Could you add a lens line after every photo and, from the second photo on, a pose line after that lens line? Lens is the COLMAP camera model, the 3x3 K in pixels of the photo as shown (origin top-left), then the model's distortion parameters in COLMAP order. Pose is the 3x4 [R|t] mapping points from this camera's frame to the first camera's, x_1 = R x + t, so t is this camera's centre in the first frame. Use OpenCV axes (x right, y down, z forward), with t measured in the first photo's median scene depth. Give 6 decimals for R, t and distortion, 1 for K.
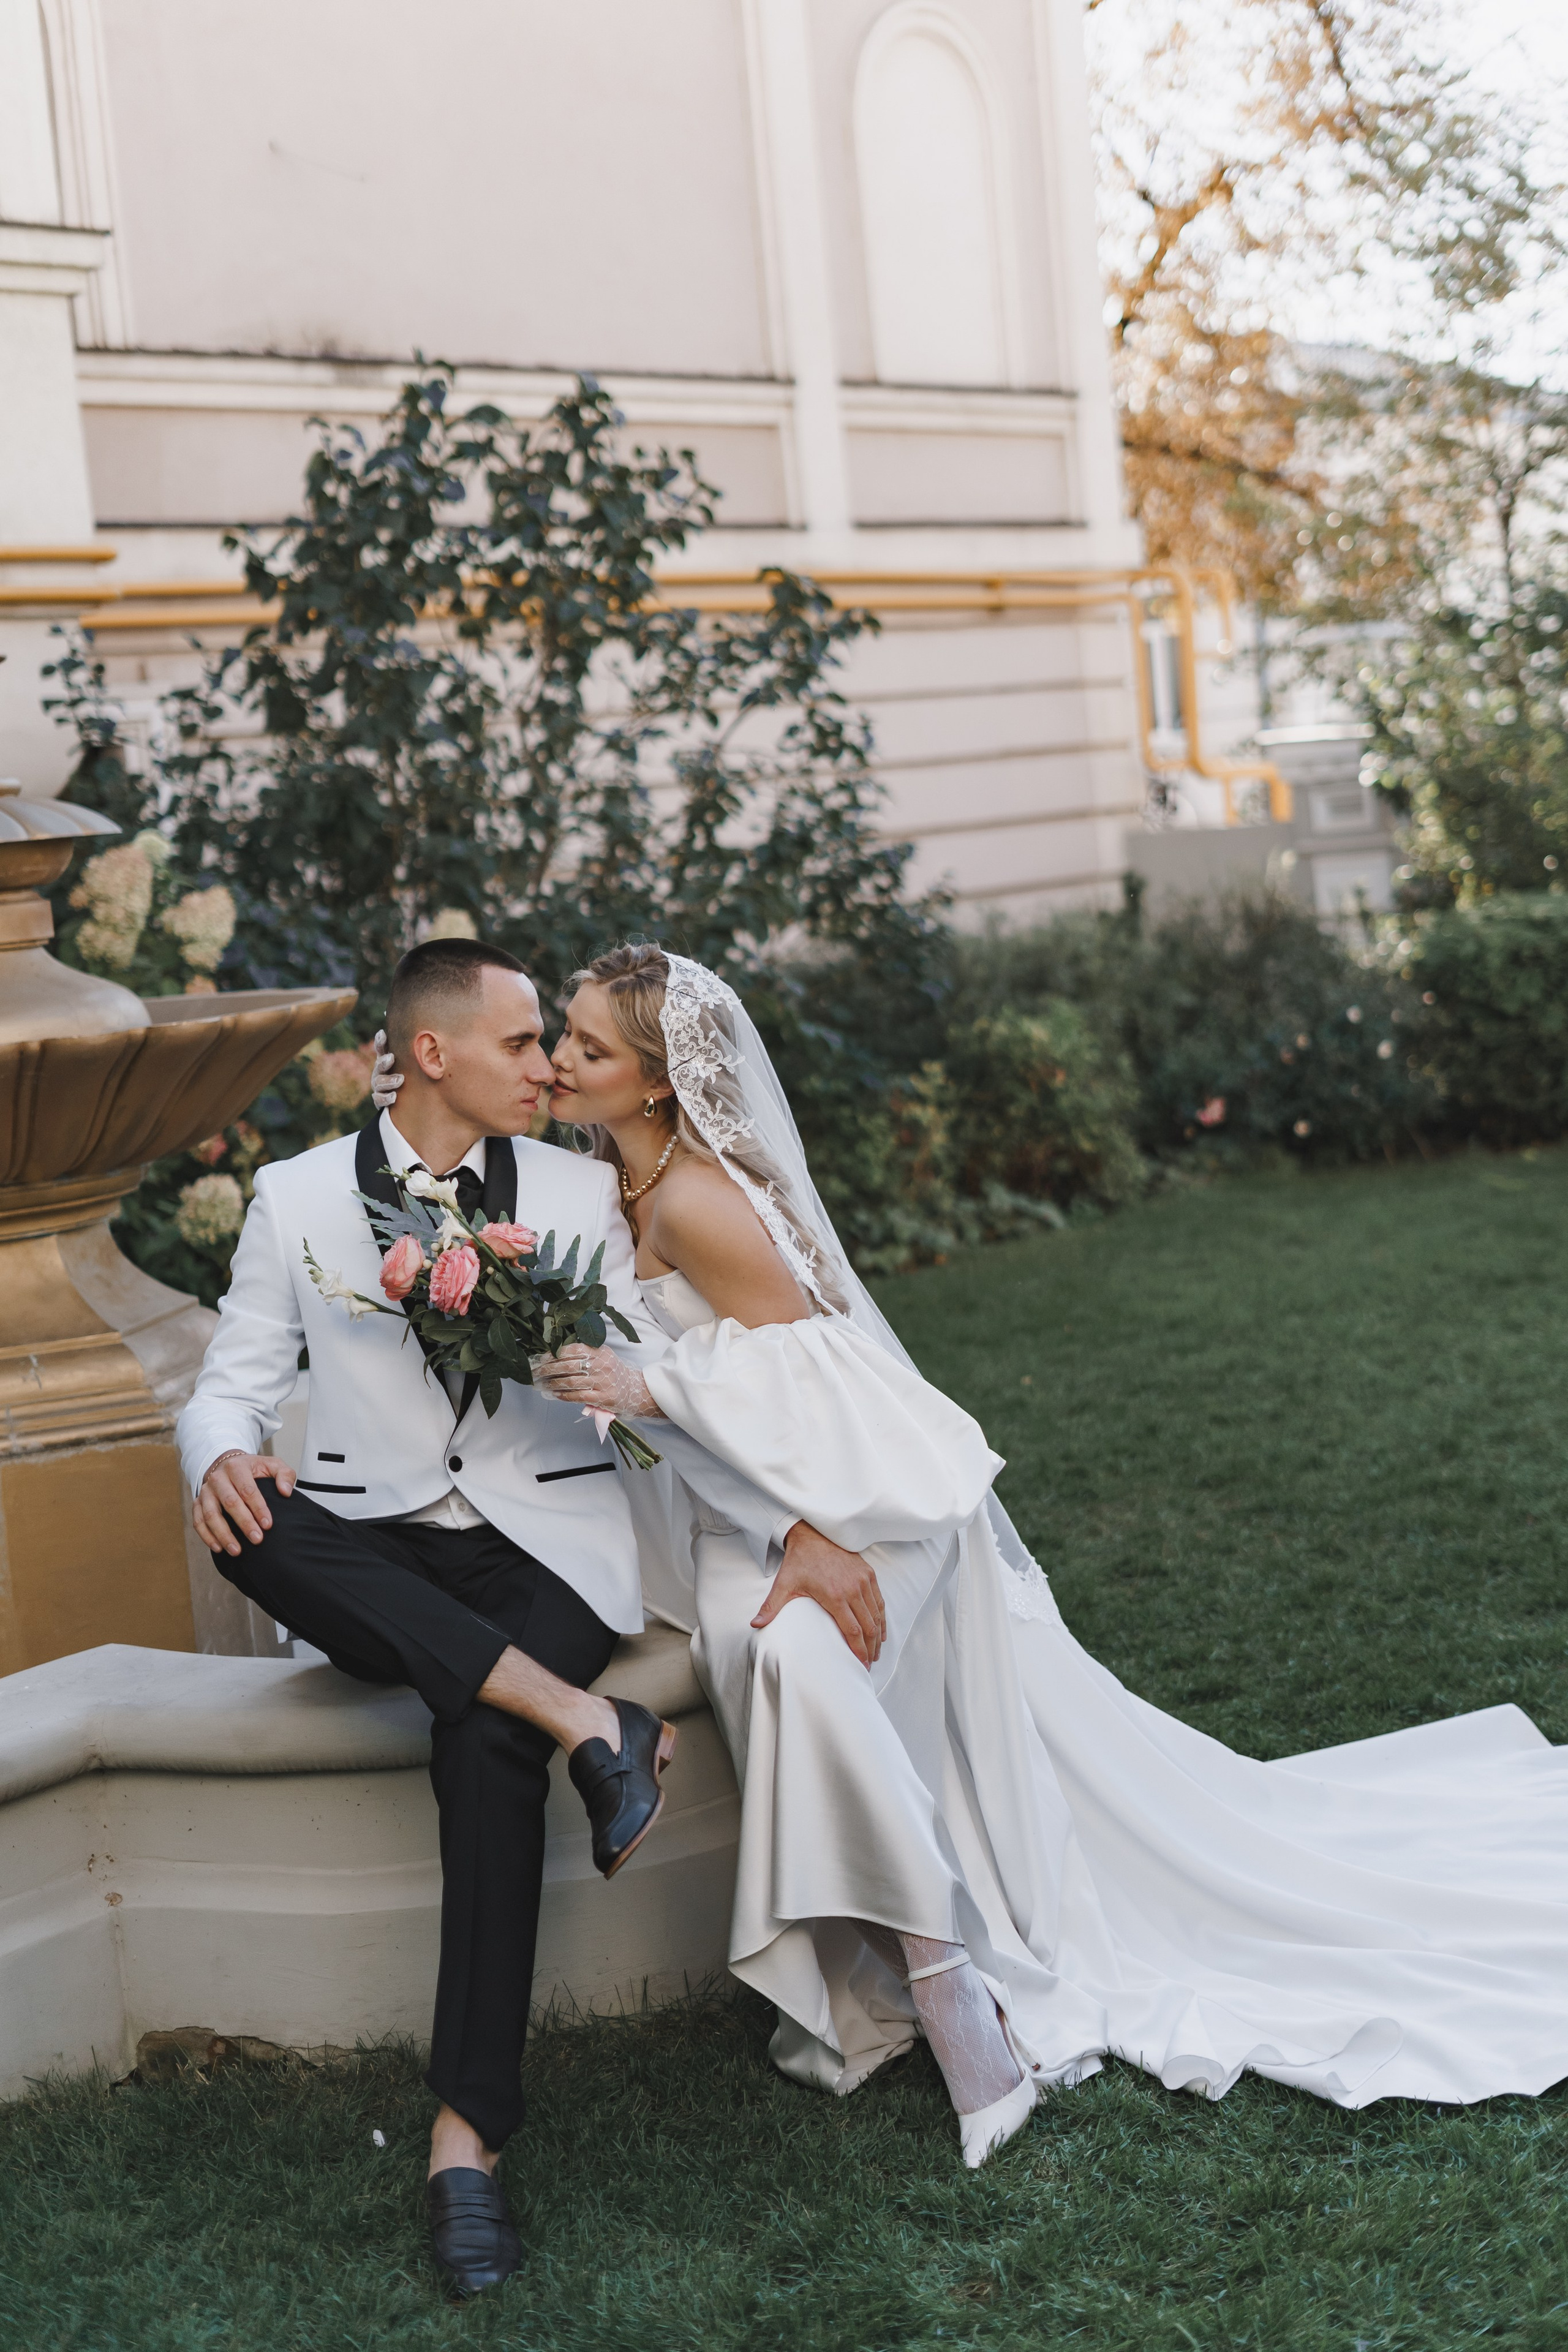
lens RADIAL K [[3376.7, 0, 784.0], [0, 3376.7, 1176.0], [0, 0, 1]] dist [-0.013050, 0.016560]
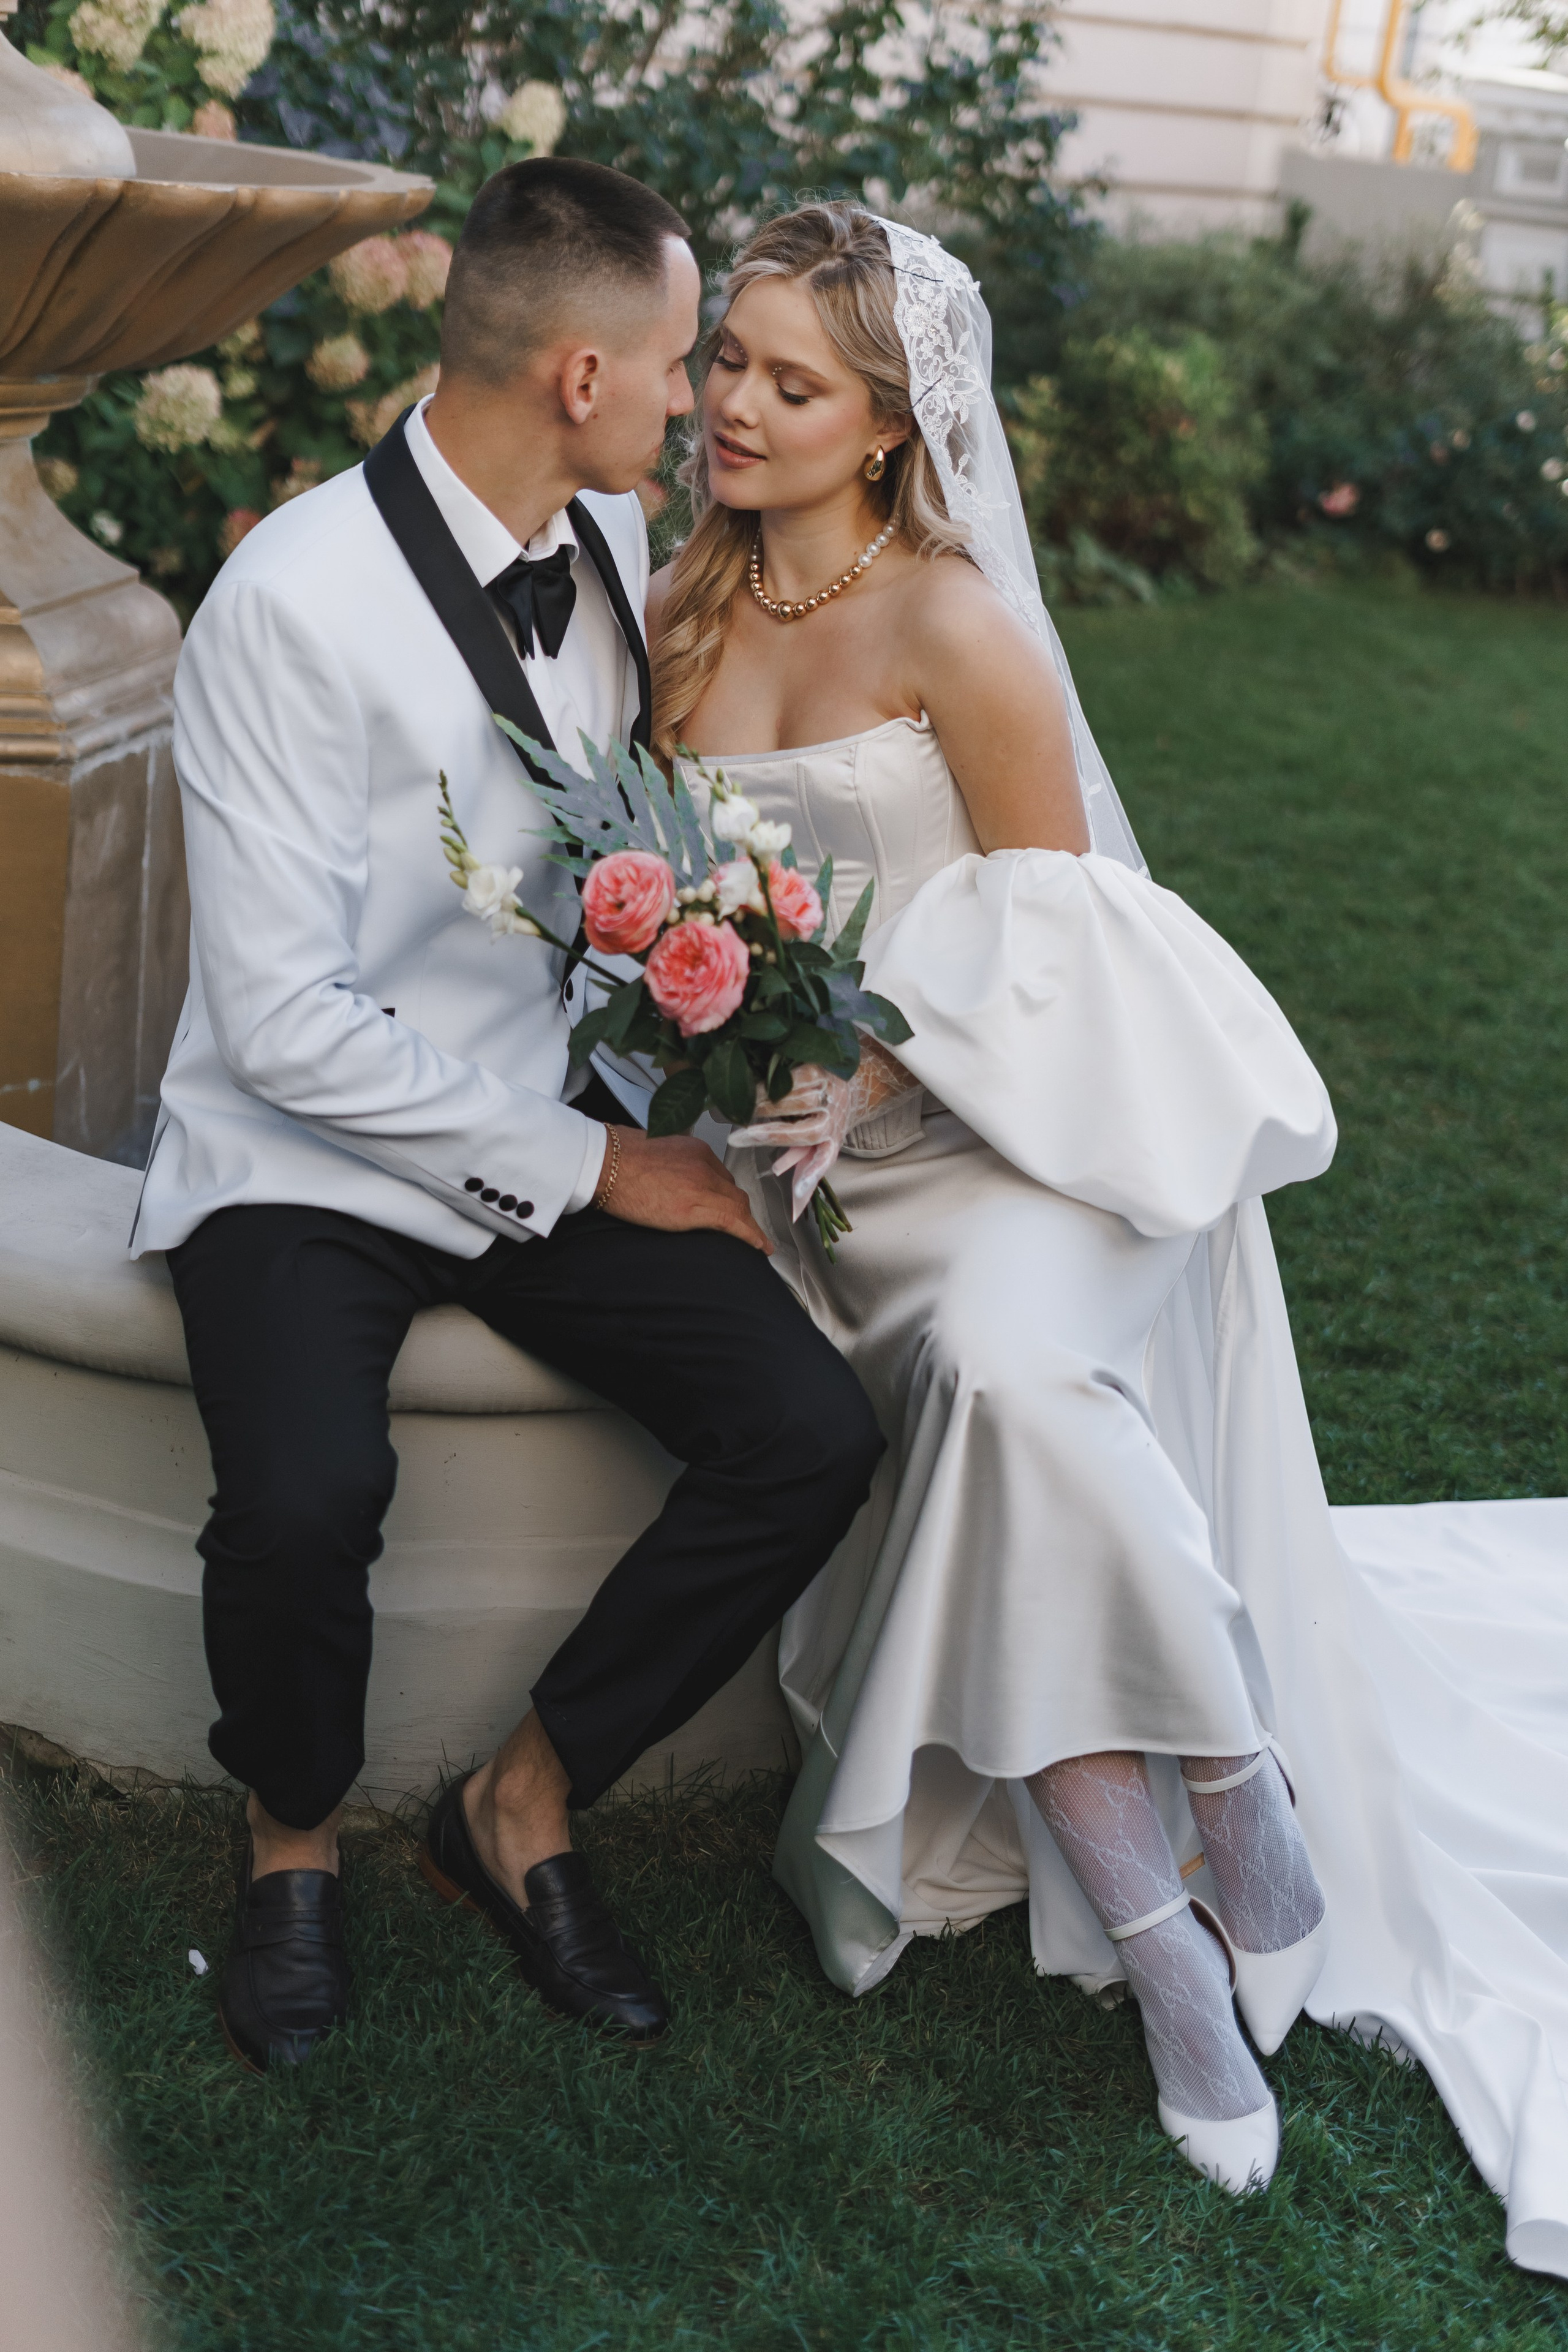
lens RADIAL K [[3406.4, 0, 784.0], [0, 3406.4, 1176.0], [0, 0, 1]] dist [-0.006609, 0.003649]
pose [[0.979740, 0.195253, 0.044572, -0.023994], [-0.200270, 0.956836, 0.210609, -0.010779], [-0.001526, -0.215268, 0.976554, 0.137174]]
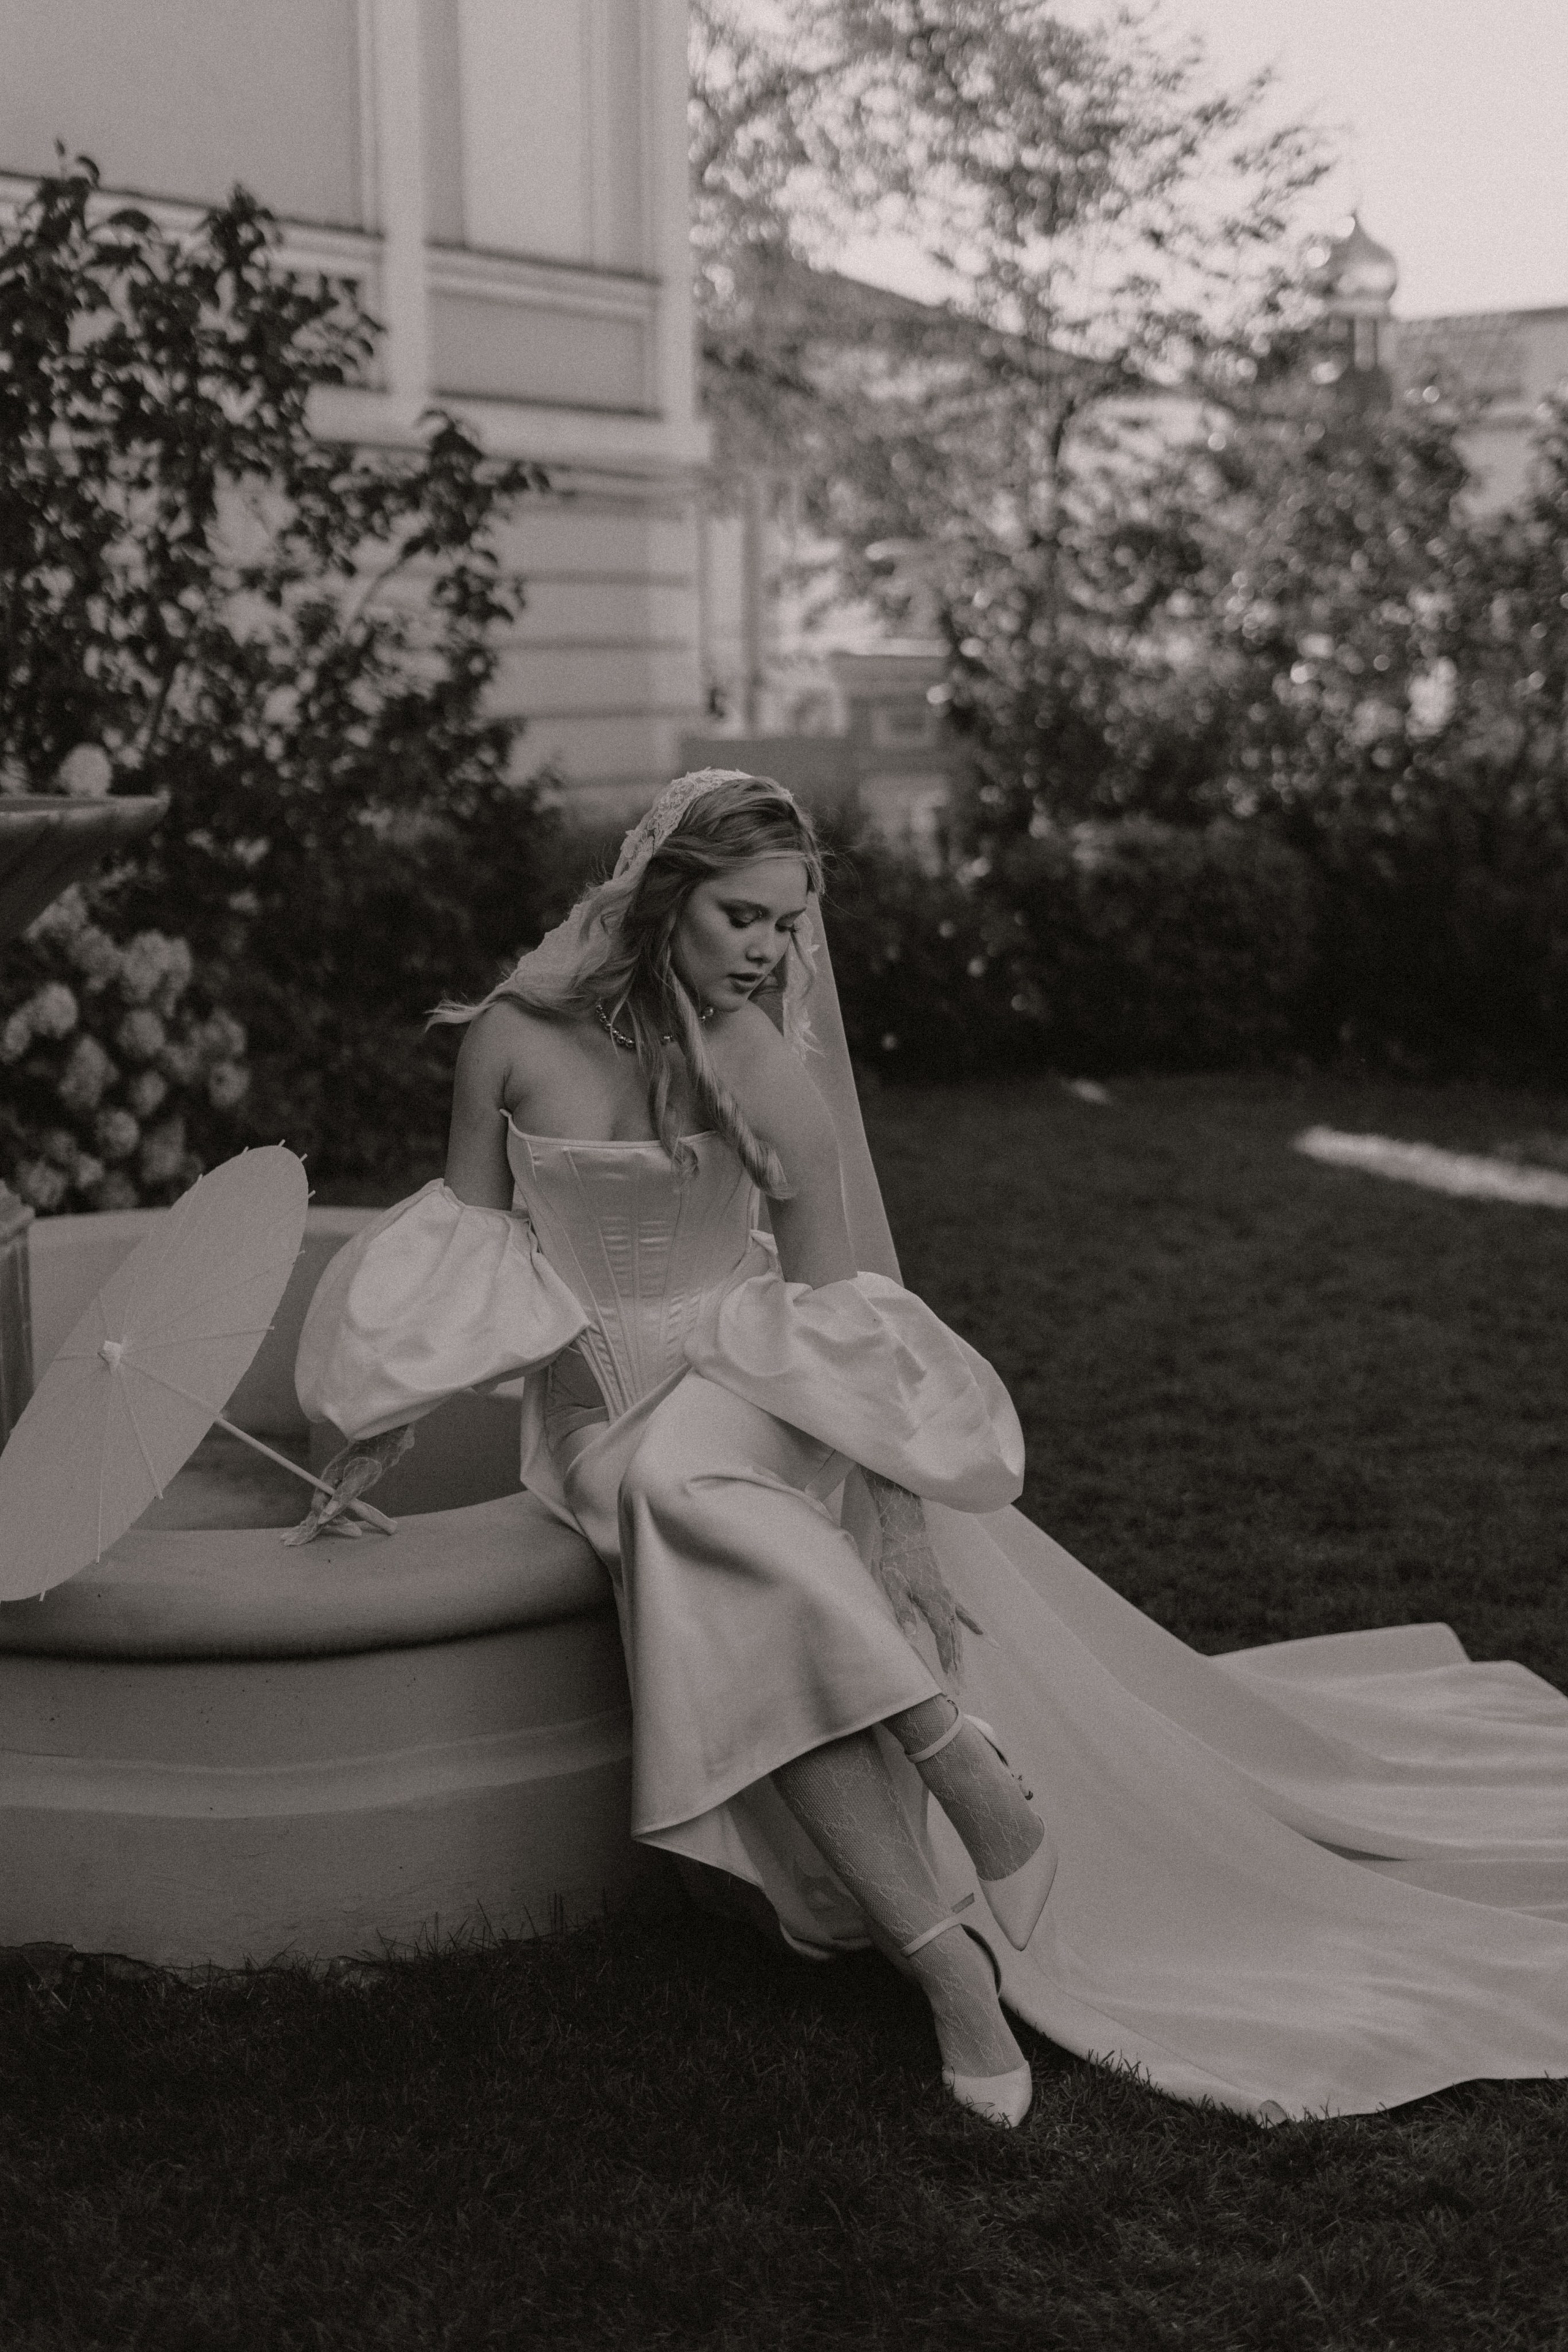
lens RADIAL K [[3394.6, 0, 788.5], [0, 3394.6, 1156.2], [0, 0, 1]] dist [-0.006399, 0.014936]
pose [[0.983230, 0.053919, 0.174214, -0.059013], [-0.057115, 0.998278, 0.013376, 0.009656], [-0.173193, -0.023102, 0.984617, 0.039028]]
